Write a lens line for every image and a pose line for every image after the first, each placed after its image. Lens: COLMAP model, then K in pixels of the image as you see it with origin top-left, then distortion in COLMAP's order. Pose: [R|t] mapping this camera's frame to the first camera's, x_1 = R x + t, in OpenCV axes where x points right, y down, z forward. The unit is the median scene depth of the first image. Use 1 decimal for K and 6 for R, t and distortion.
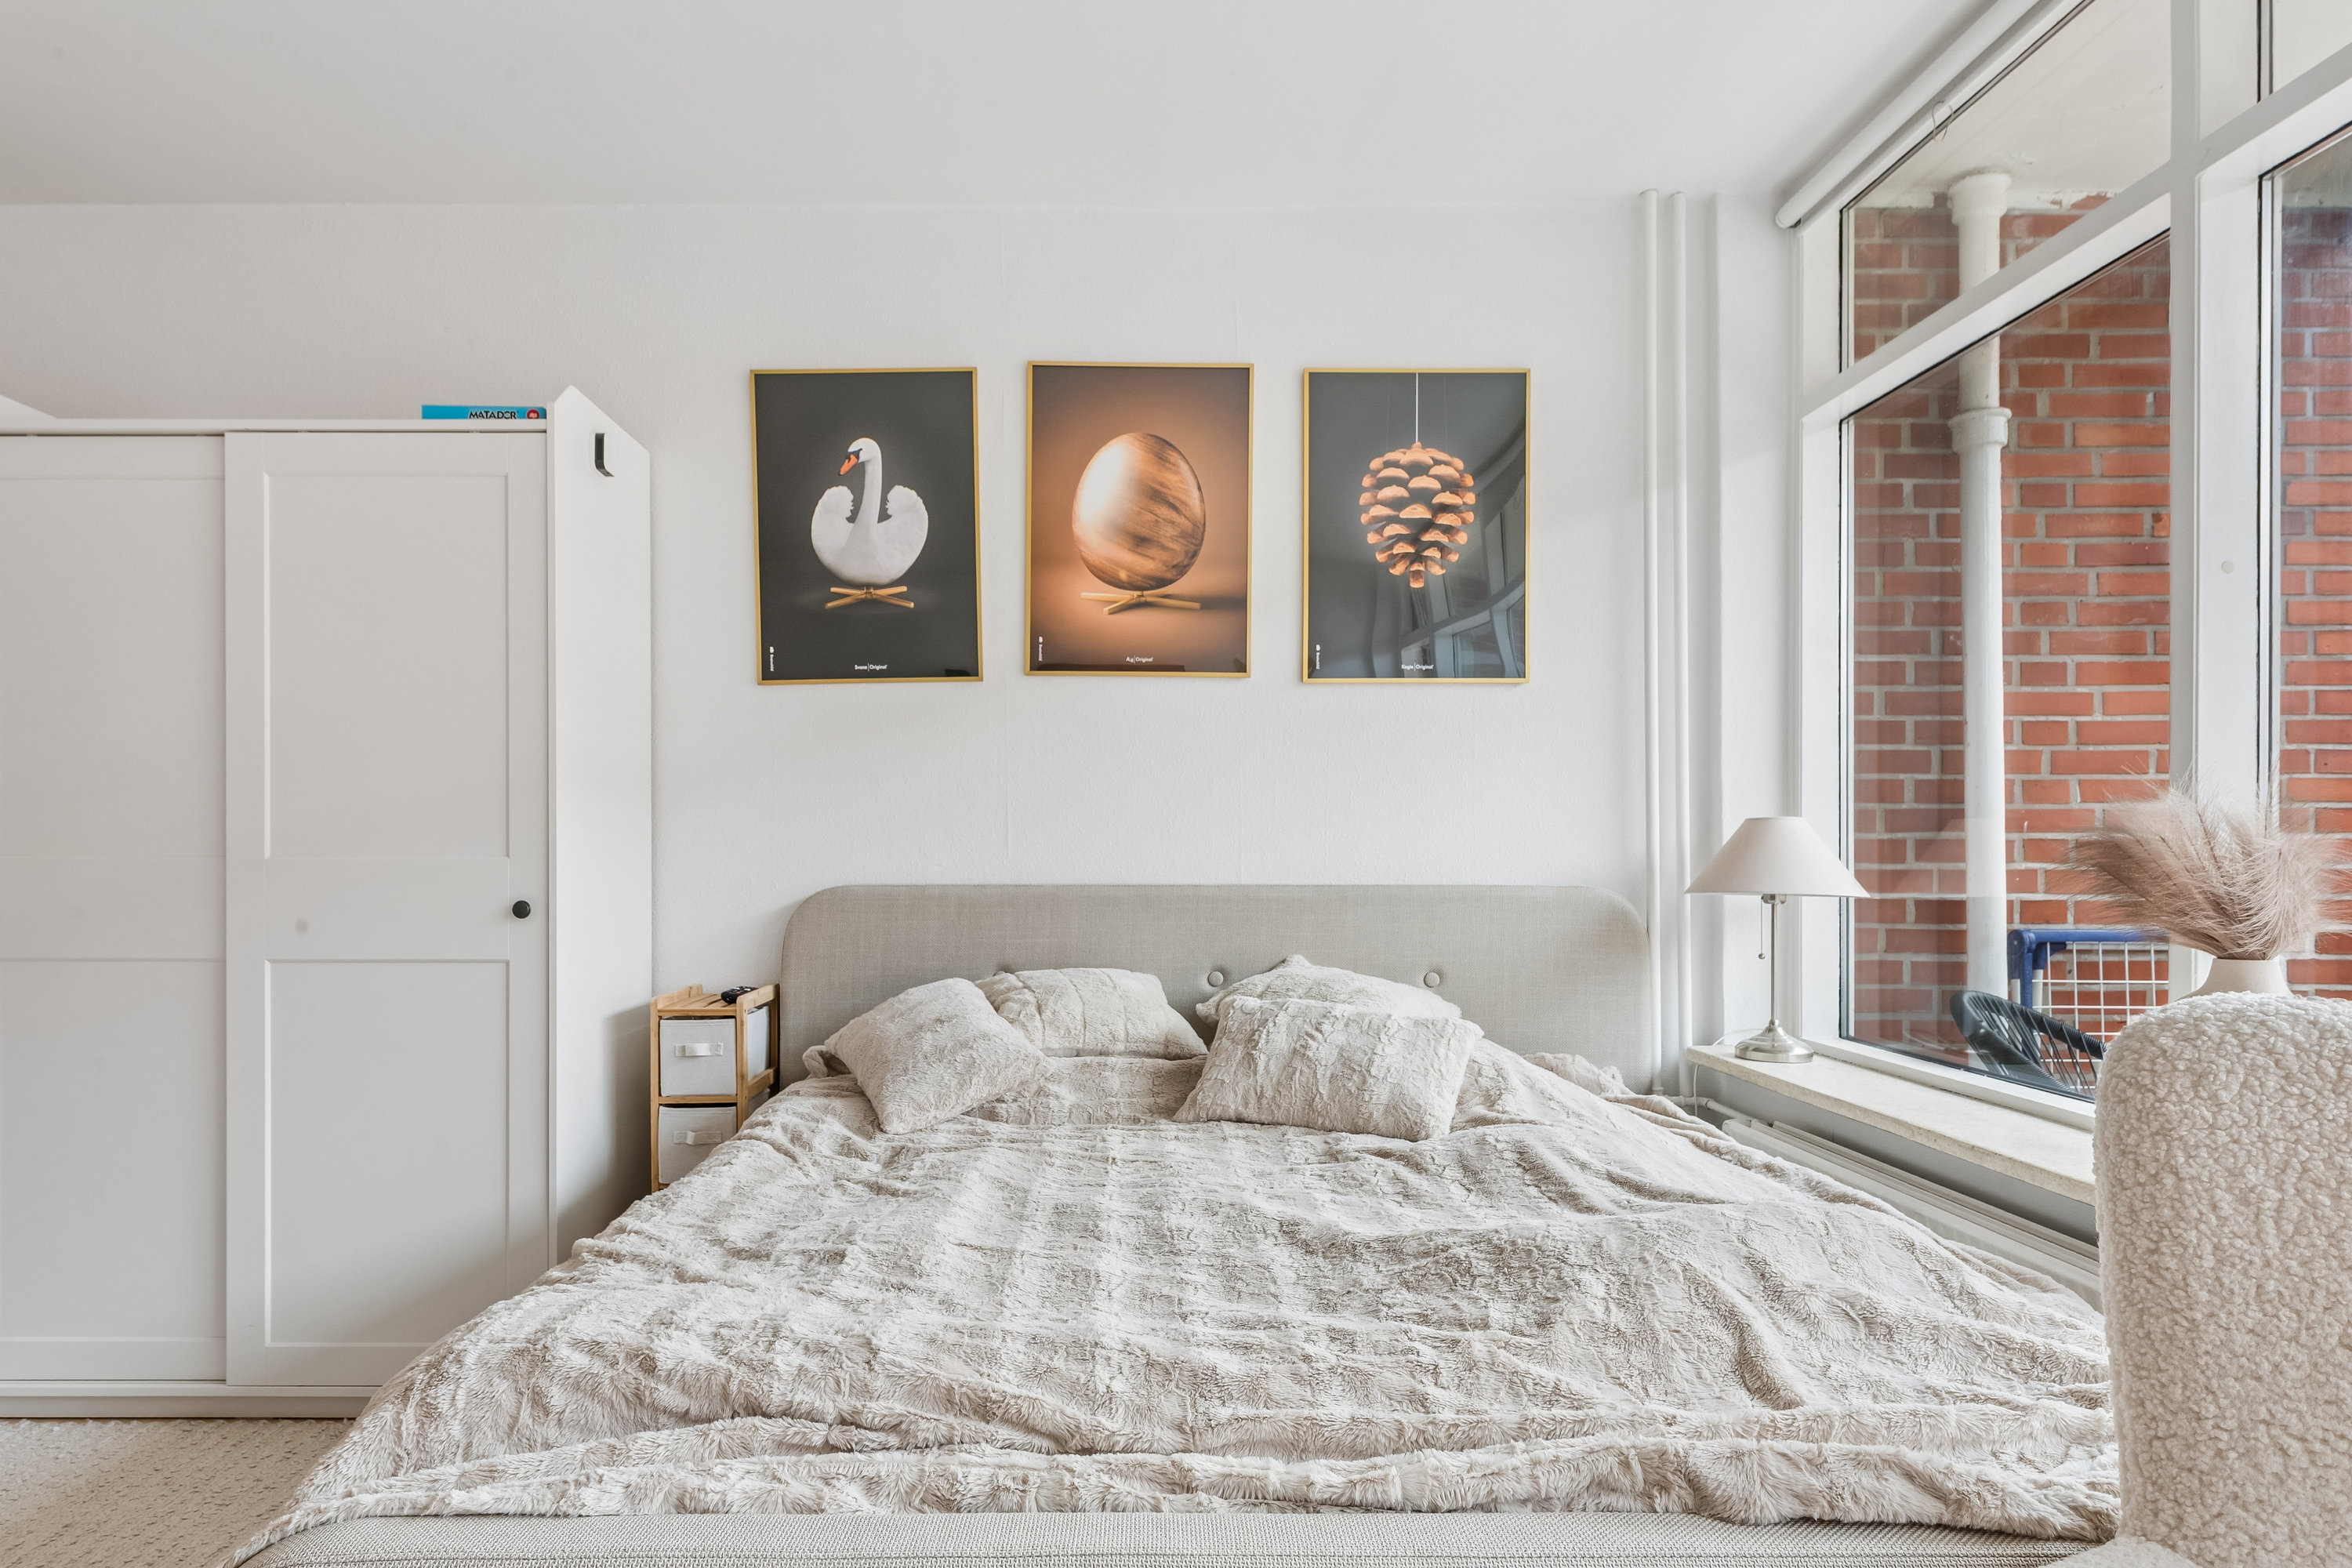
lens RADIAL K [[1408.9, 0, 1089.4], [0, 1408.9, 865.7], [0, 0, 1]] dist [0.022387, -0.016321]
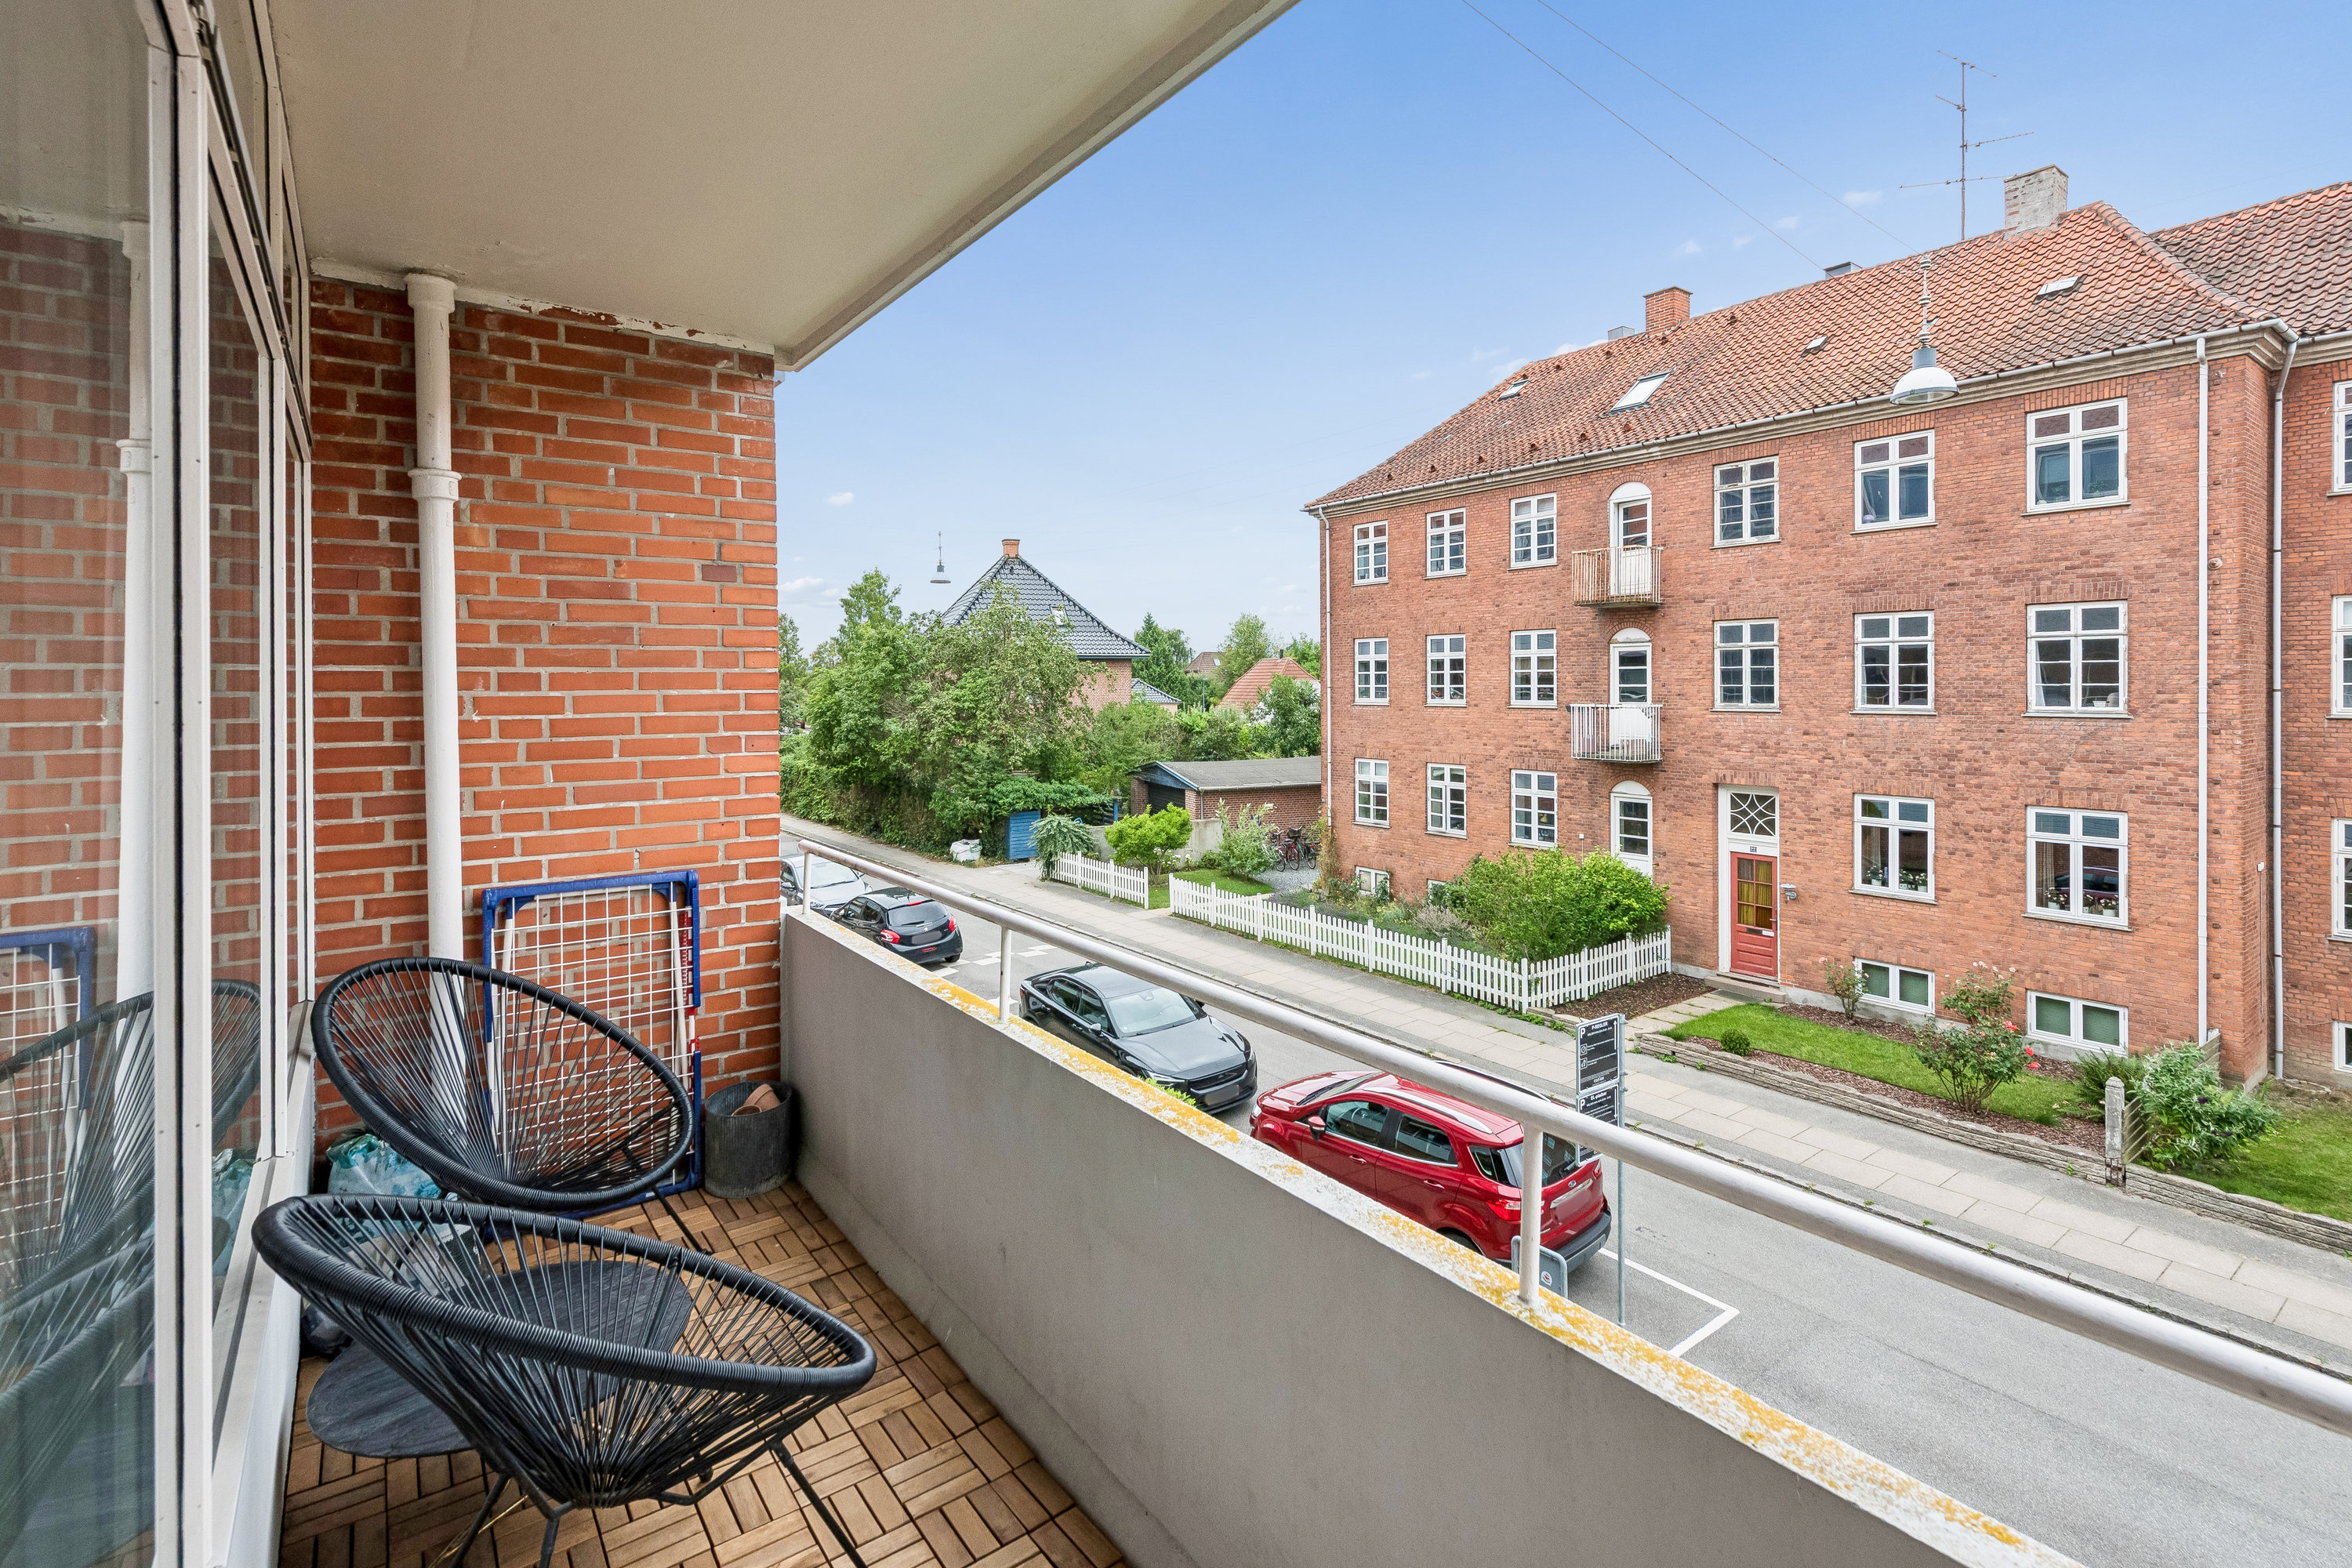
lens RADIAL K [[1109.4, 0, 1171.3], [0, 1109.4, 694.3], [0, 0, 1]] dist [0.027969, -0.011038]
pose [[0.808202, -0.009071, 0.588835, 0.556601], [0.008022, 0.999958, 0.004394, -0.124040], [-0.588850, 0.001173, 0.808241, -0.141605]]
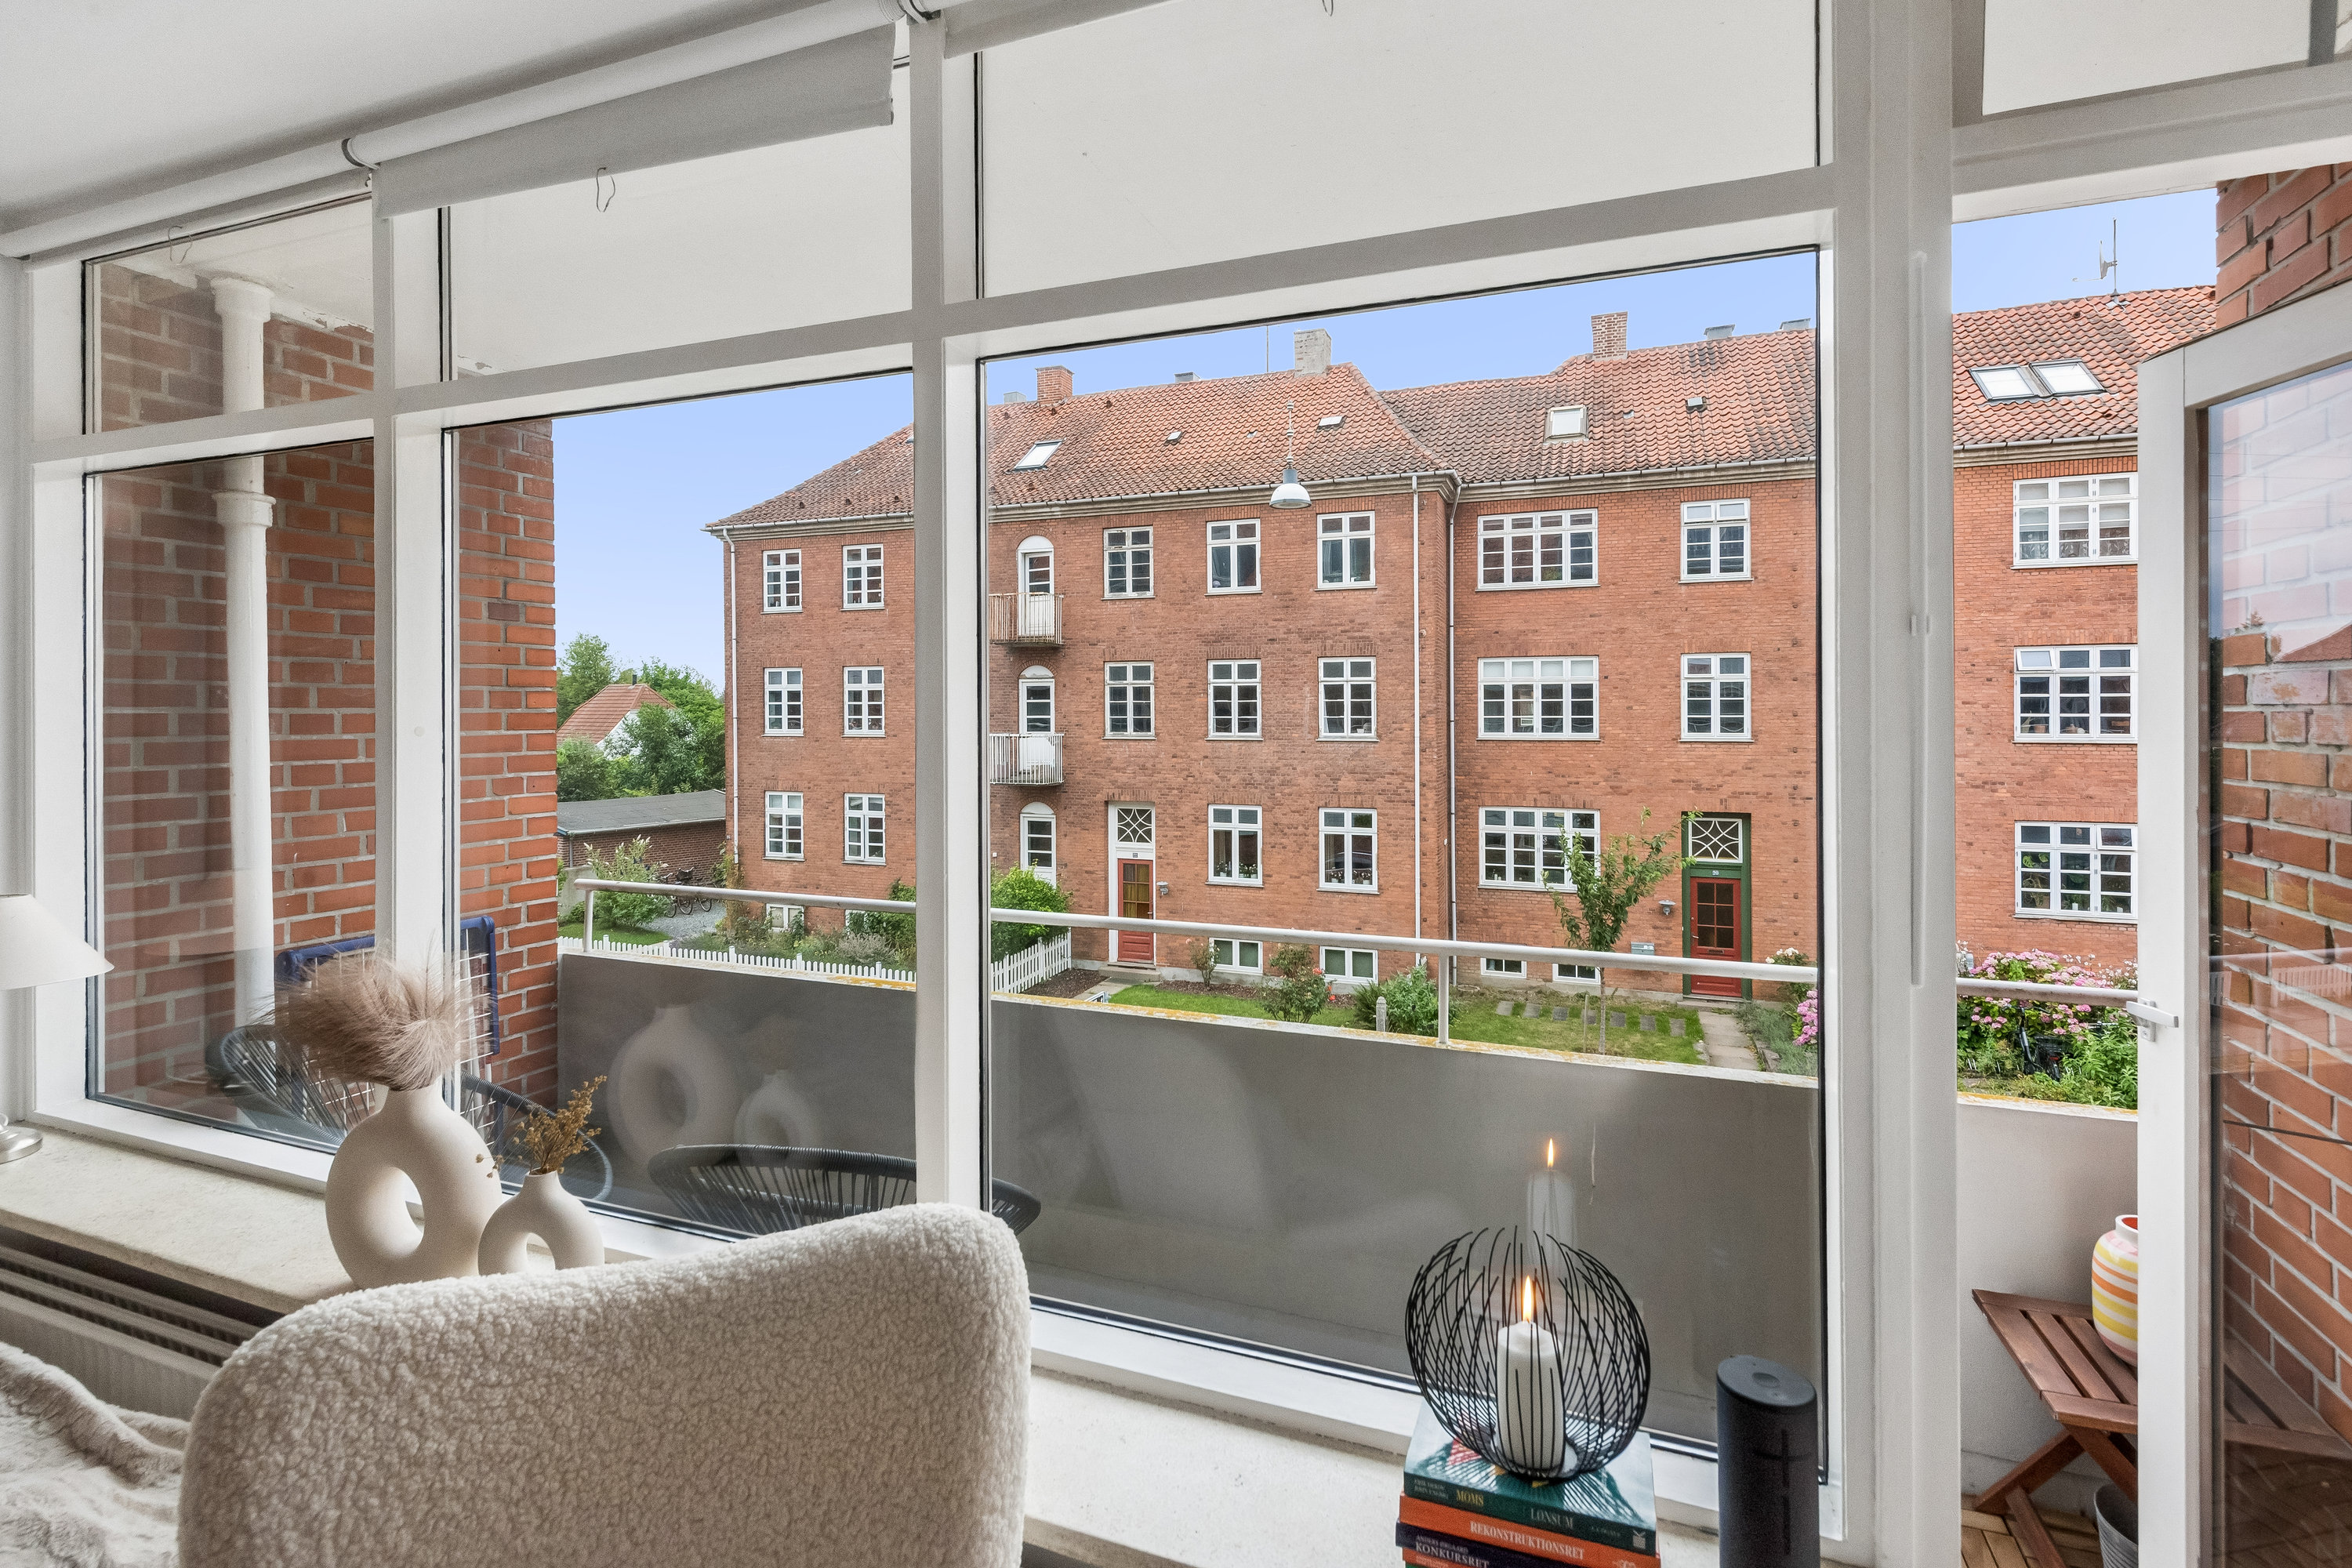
lens RADIAL K [[1116.6, 0, 1184.8], [0, 1116.6, 708.7], [0, 0, 1]] dist [0.022162, -0.007822]
pose [[0.361635, 0.001834, 0.932318, 0.069765], [0.007025, 0.999964, -0.004692, -0.138624], [-0.932293, 0.008246, 0.361610, -0.000203]]
